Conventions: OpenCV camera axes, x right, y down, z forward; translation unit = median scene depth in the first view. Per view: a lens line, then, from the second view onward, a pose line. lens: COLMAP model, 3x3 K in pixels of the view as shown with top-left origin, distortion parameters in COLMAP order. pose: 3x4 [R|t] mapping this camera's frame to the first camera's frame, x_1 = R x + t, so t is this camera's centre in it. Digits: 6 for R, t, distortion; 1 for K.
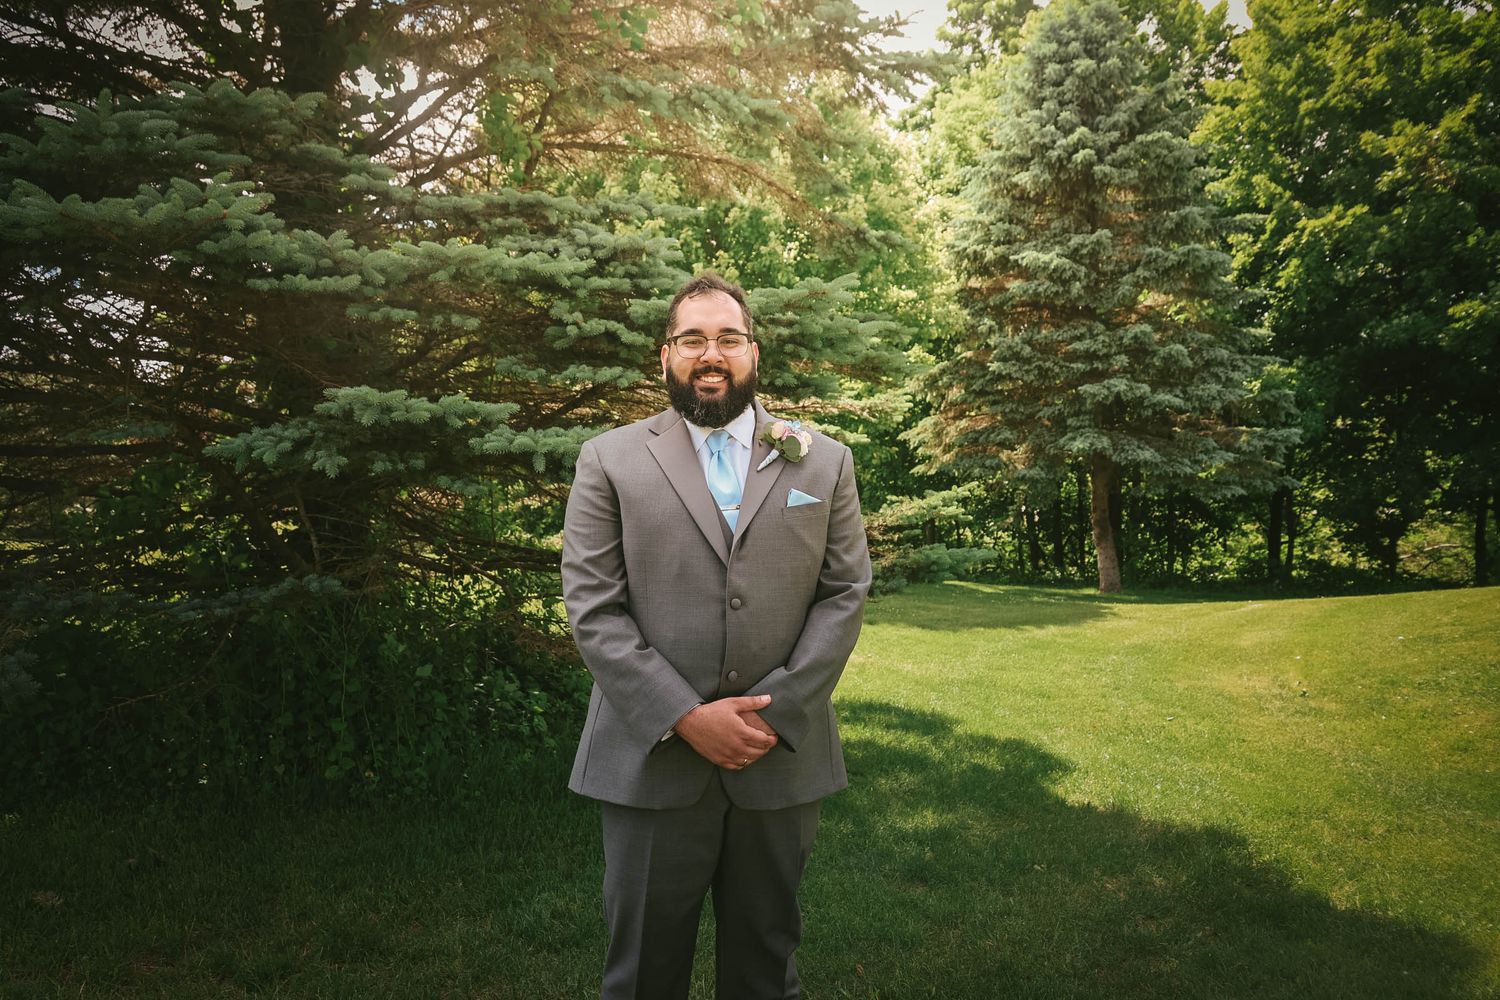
lens RADIAL K [[1211.7, 0, 750.0], [0, 1211.7, 500.0], [0, 0, 1]] dist [0.042101, -0.001324]
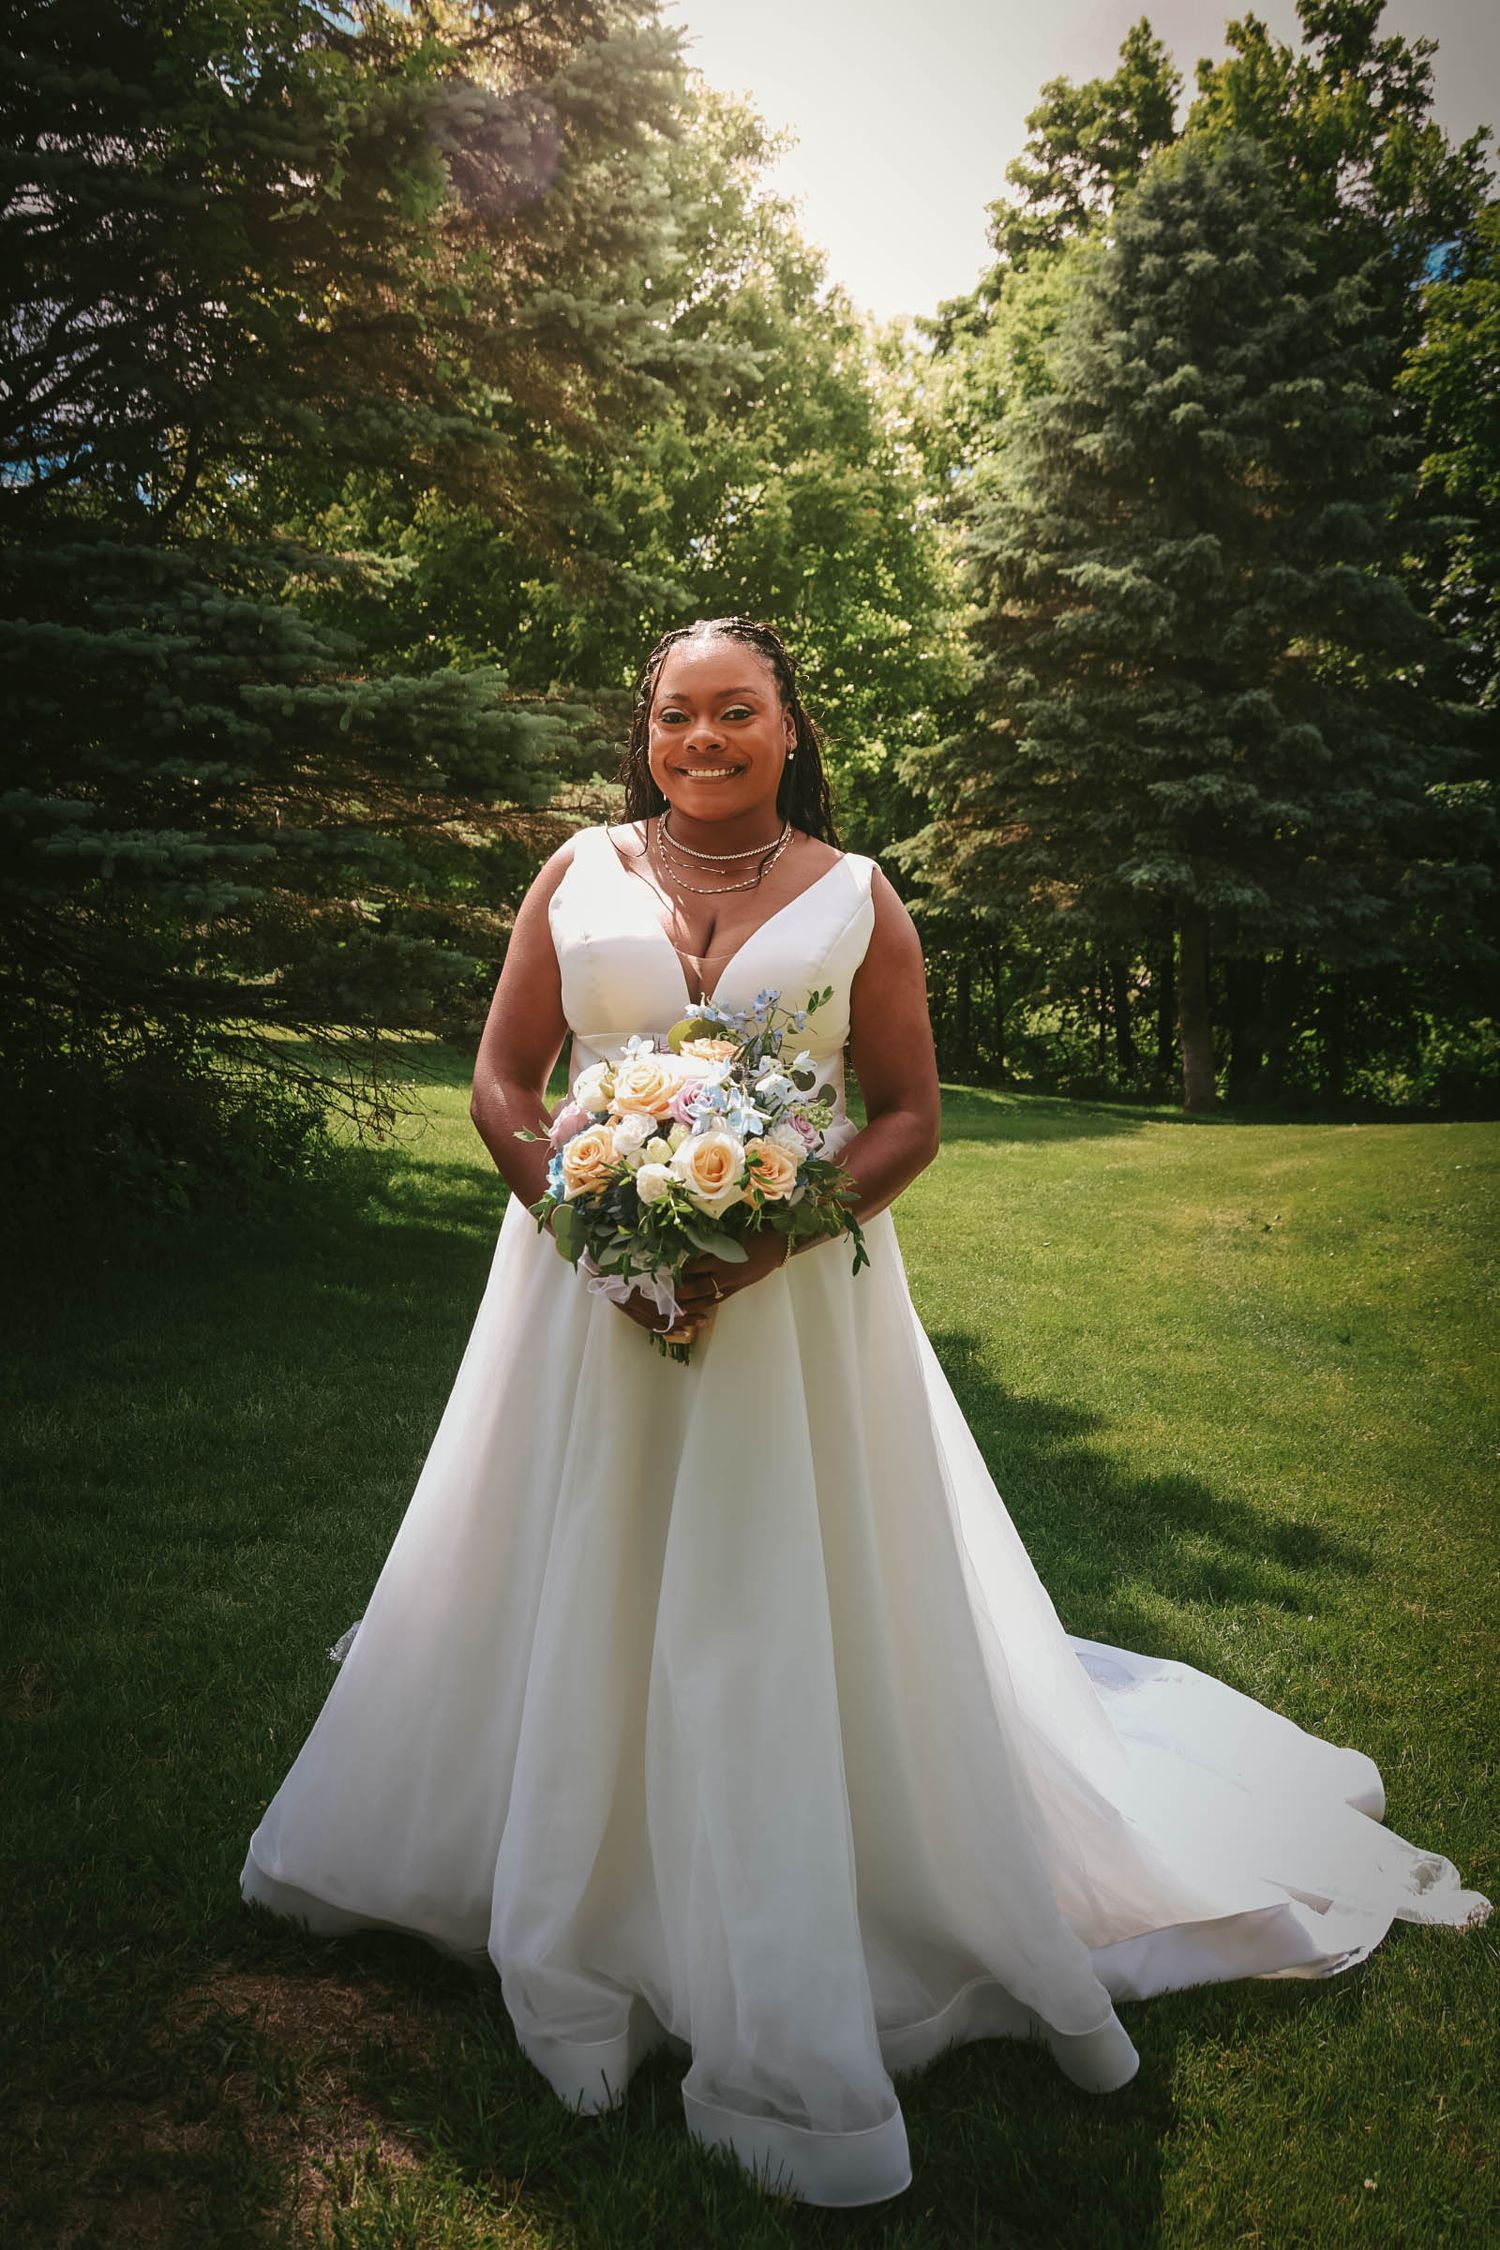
lens RADIAL K [[2080.8, 0, 750.0], [0, 2080.8, 1125.0], [0, 0, 1]] dist [0.022599, 0.011620]
pose [[0.999211, 0.036563, 0.015535, 0.046672], [-0.037721, 0.995896, 0.082275, 0.002435], [-0.012463, -0.082796, 0.996489, -0.095730]]
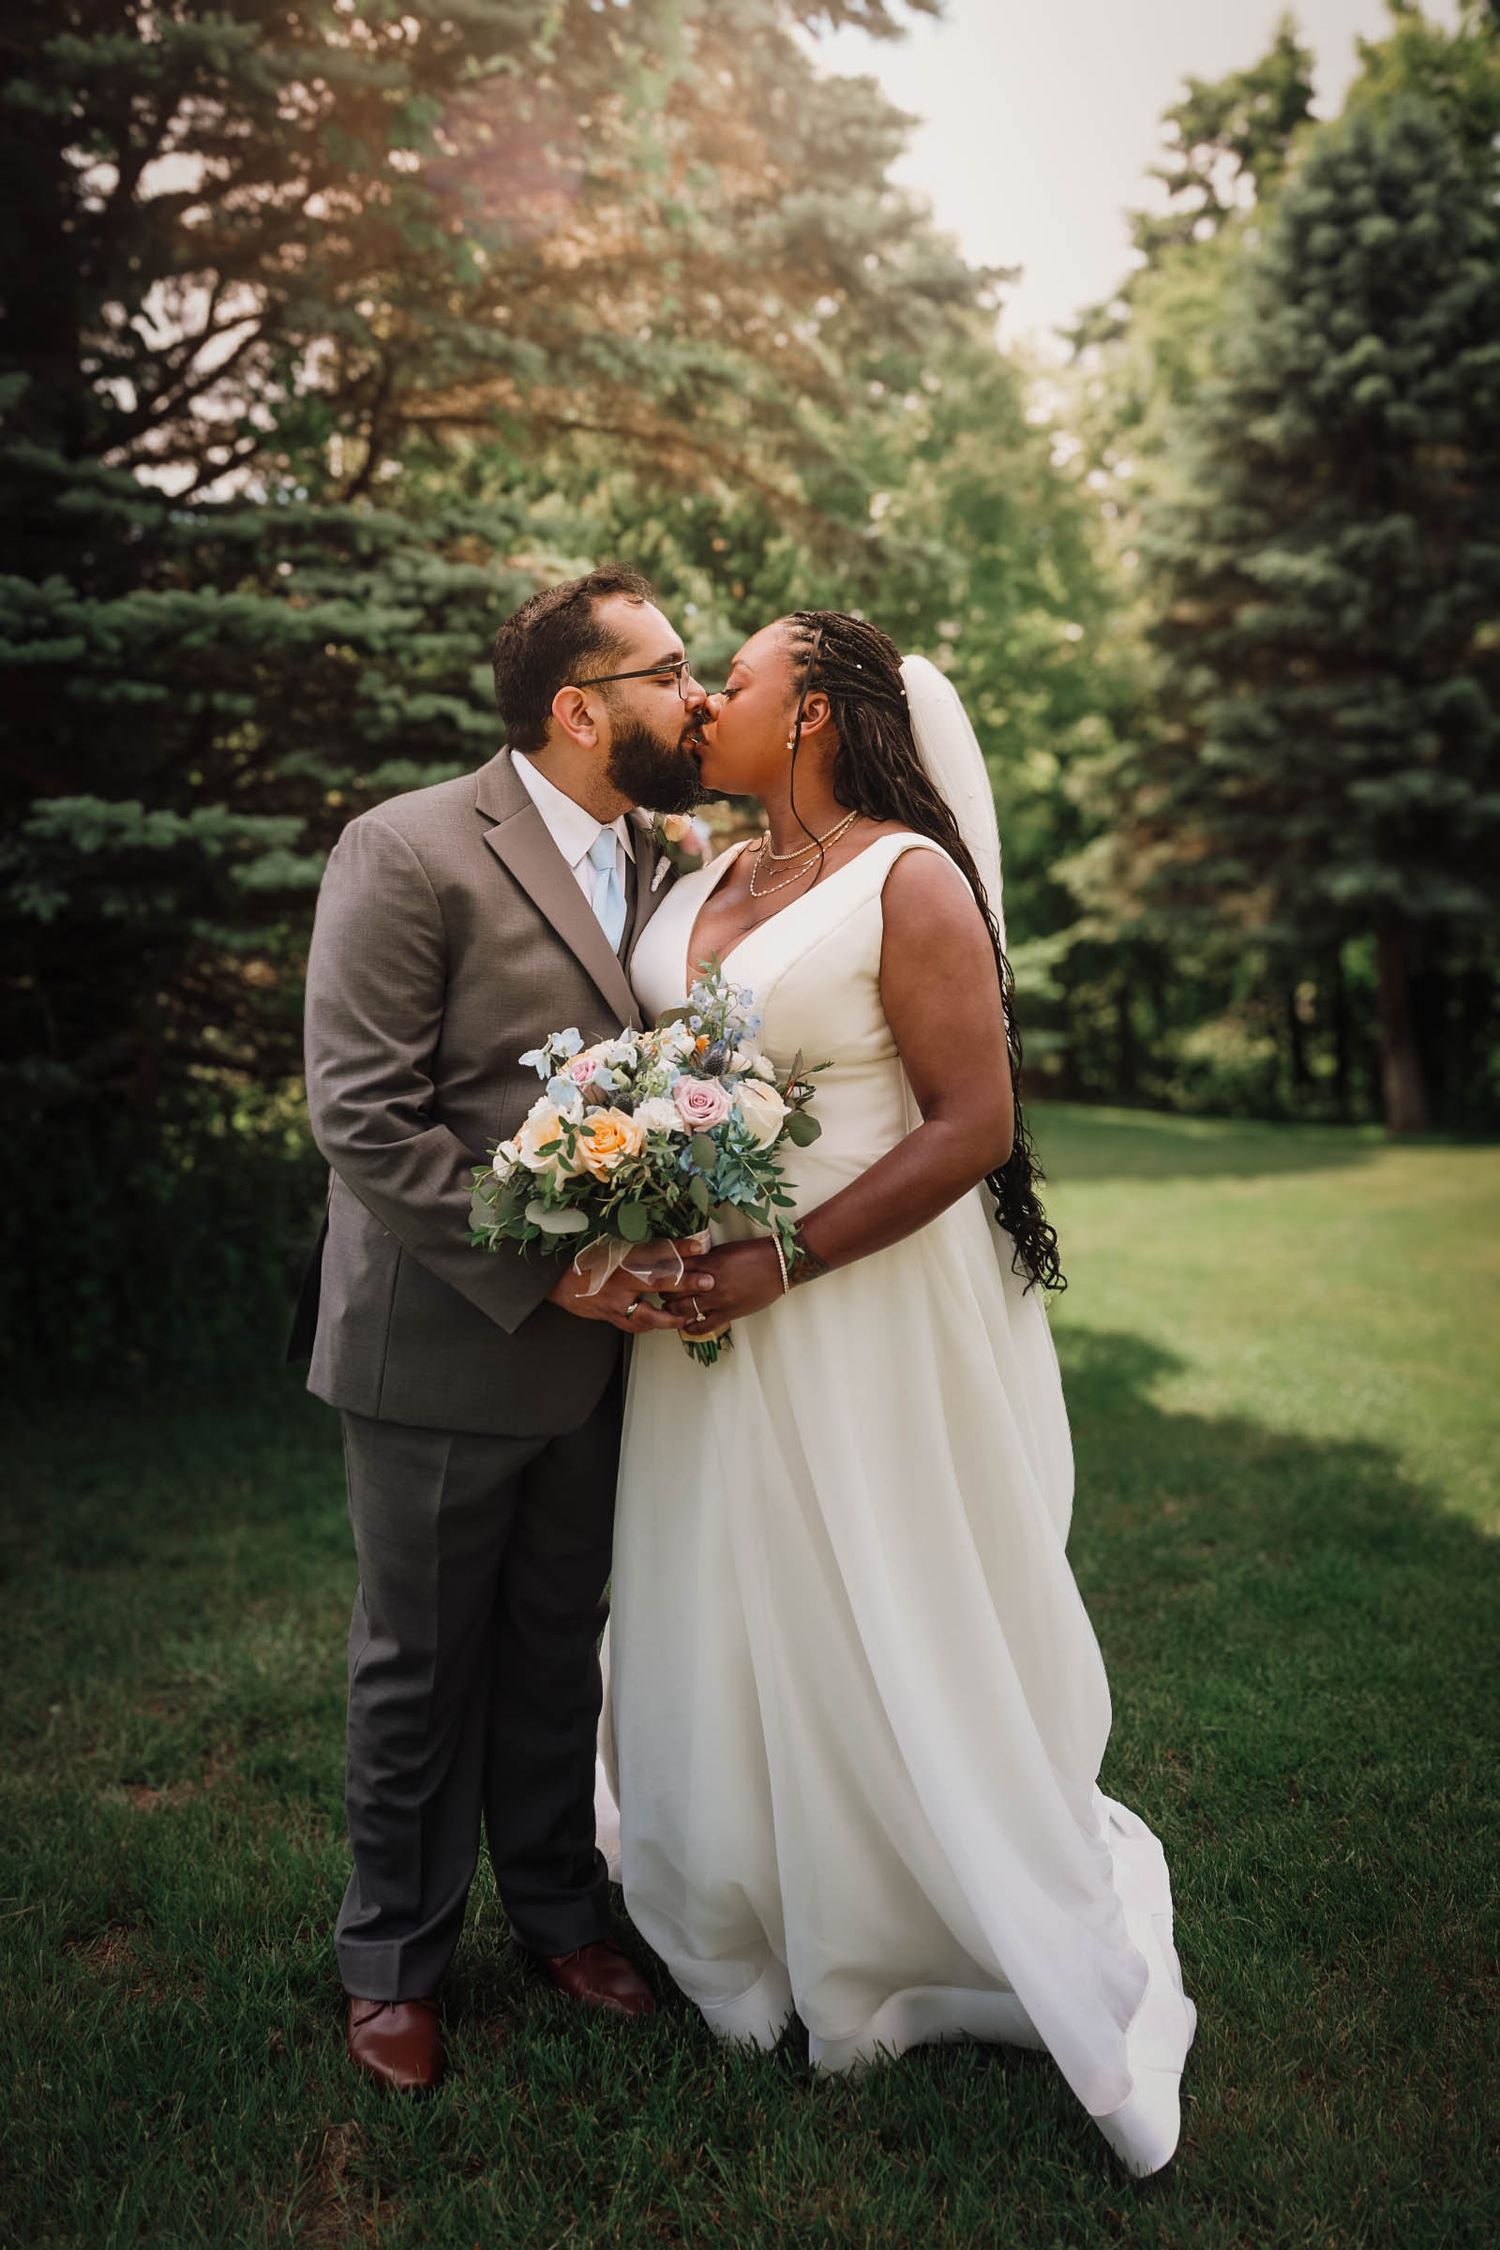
lens RADIAL K [[2080.8, 0, 750.0], [0, 2080.8, 1125.0], [0, 0, 1]] dist [0.022599, 0.011620]
pose [[0.999002, -0.000919, -0.044655, 0.020715], [0.003844, 0.997848, 0.065459, 0.003475], [0.044499, -0.065566, 0.996856, -0.036910]]
